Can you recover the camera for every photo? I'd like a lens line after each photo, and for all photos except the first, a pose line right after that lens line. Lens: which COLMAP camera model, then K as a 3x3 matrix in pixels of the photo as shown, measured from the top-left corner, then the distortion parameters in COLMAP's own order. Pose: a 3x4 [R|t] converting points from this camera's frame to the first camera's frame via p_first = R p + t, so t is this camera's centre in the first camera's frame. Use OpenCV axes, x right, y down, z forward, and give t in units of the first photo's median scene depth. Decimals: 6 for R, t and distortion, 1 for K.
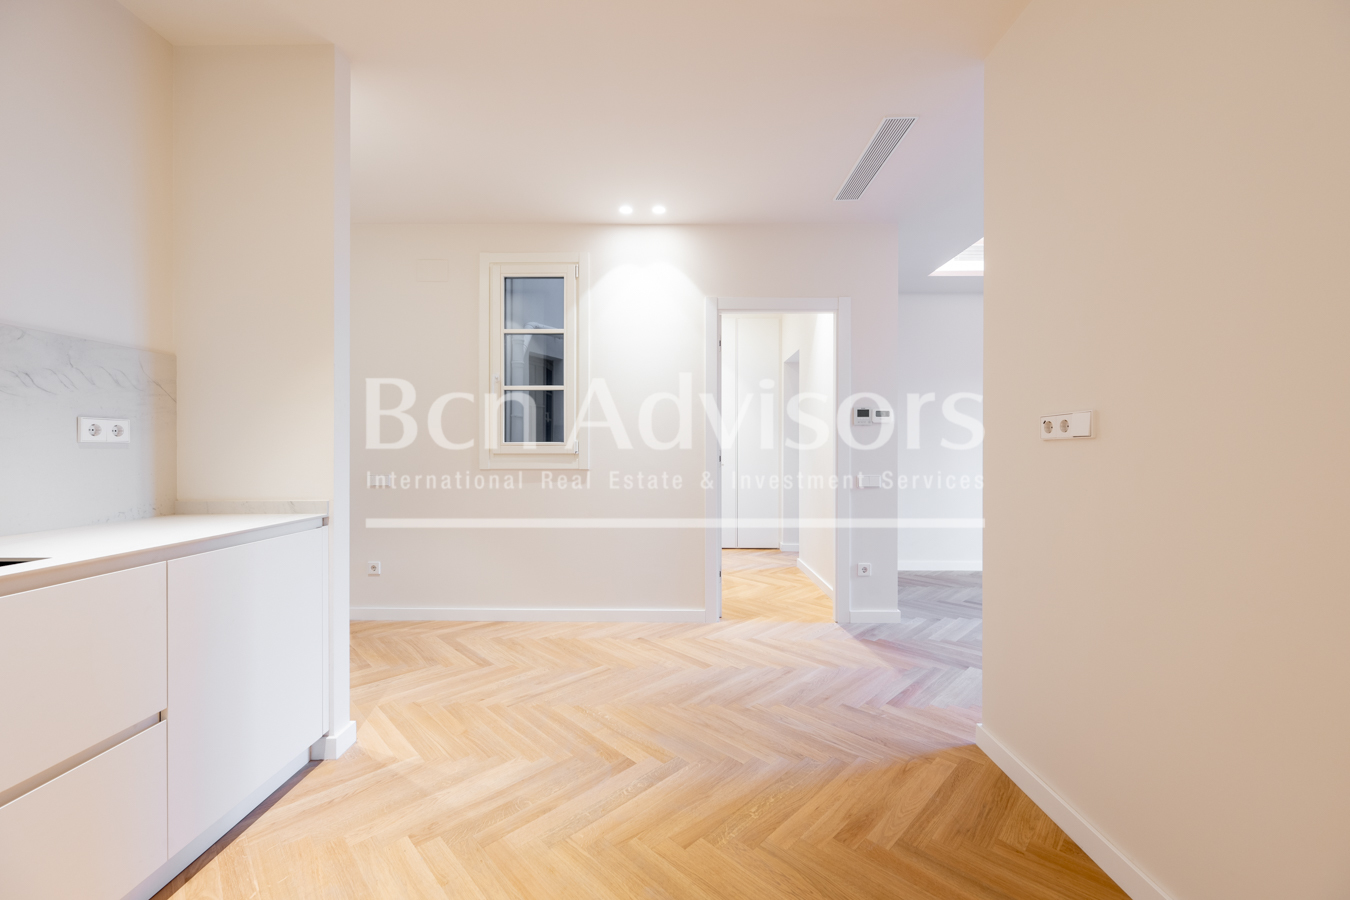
lens RADIAL K [[528.1, 0, 666.7], [0, 528.1, 451.0], [0, 0, 1]] dist [-0.000879, -0.000155]
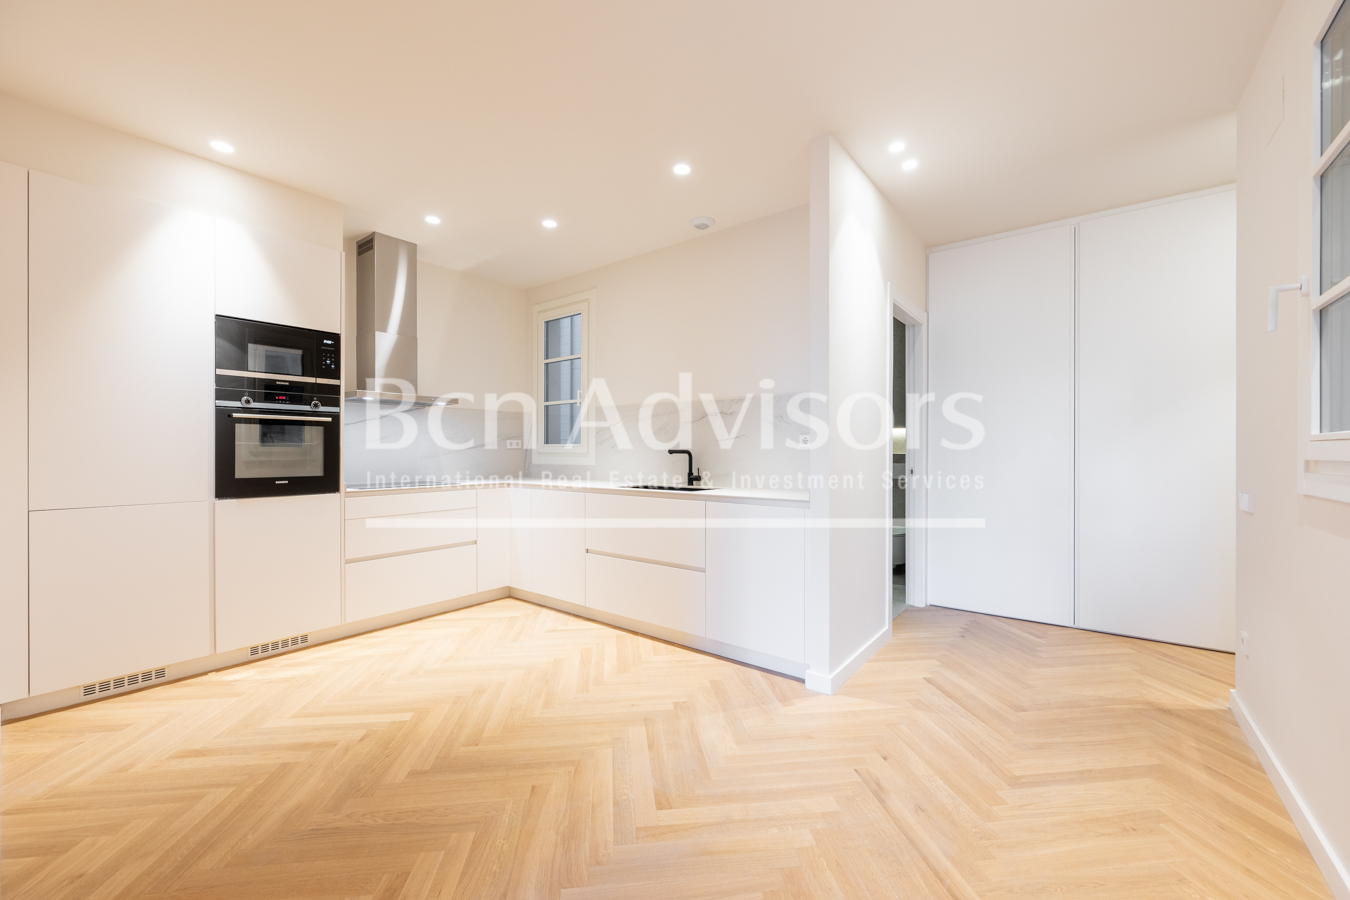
lens RADIAL K [[529.7, 0, 675.0], [0, 529.7, 450.0], [0, 0, 1]] dist [0.000528, 0.000202]
pose [[-0.601910, -0.000213, -0.798564, 0.568734], [-0.000295, 1.000000, -0.000045, -0.005065], [0.798564, 0.000208, -0.601910, 1.409352]]
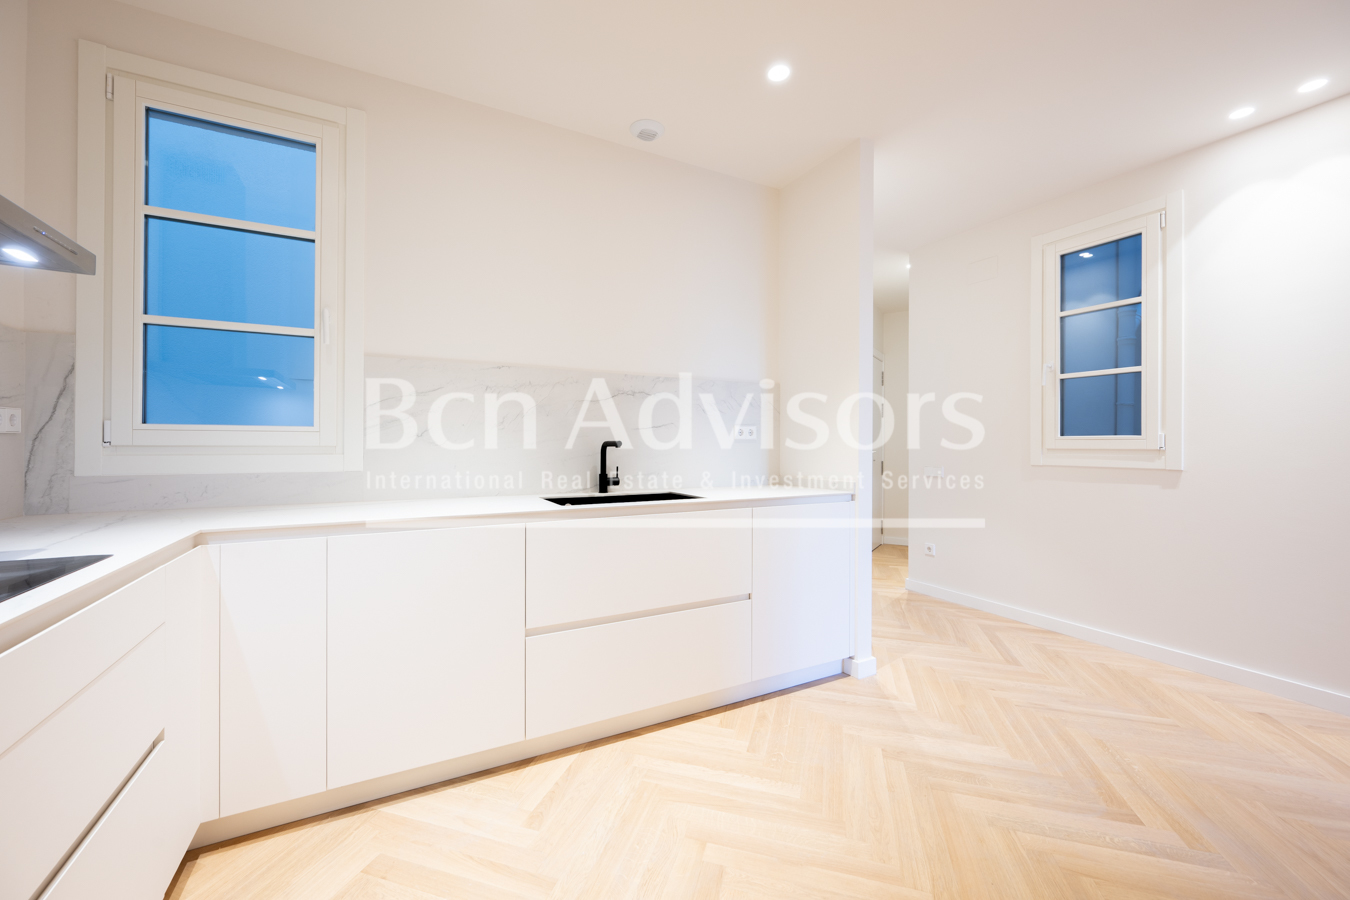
lens RADIAL K [[528.5, 0, 672.4], [0, 528.5, 441.7], [0, 0, 1]] dist [0.000991, 0.000226]
pose [[0.483155, -0.001479, -0.875534, 0.281177], [-0.004806, 0.999979, -0.004341, -0.000312], [0.875522, 0.006305, 0.483138, -0.043688]]
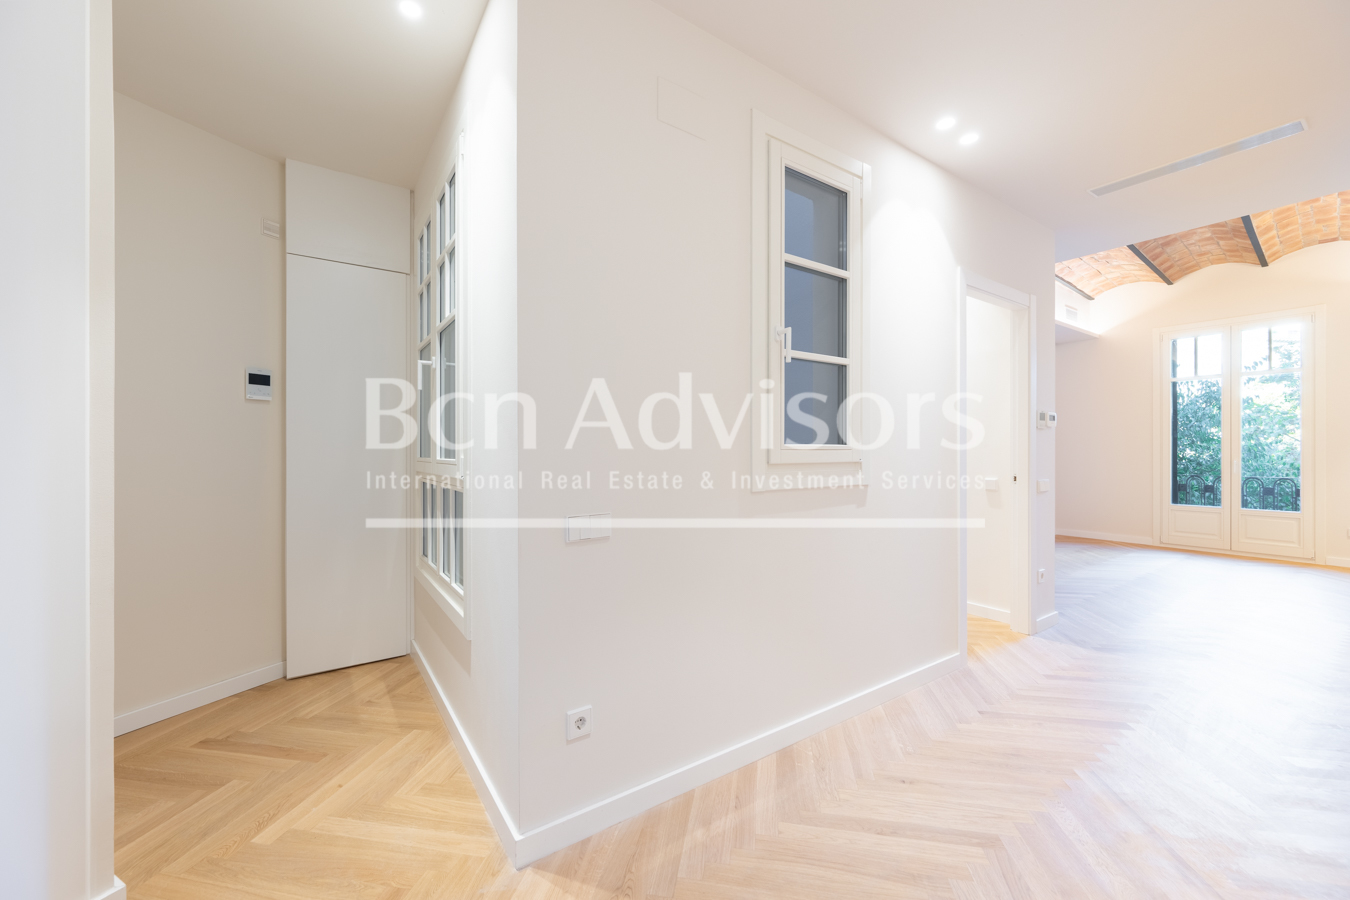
lens RADIAL K [[535.1, 0, 672.0], [0, 535.1, 451.6], [0, 0, 1]] dist [0.001402, 0.001076]
pose [[0.808716, -0.001353, 0.588197, -1.267802], [-0.000810, 0.999994, 0.003414, -0.016953], [-0.588198, -0.003237, 0.808710, 0.982291]]
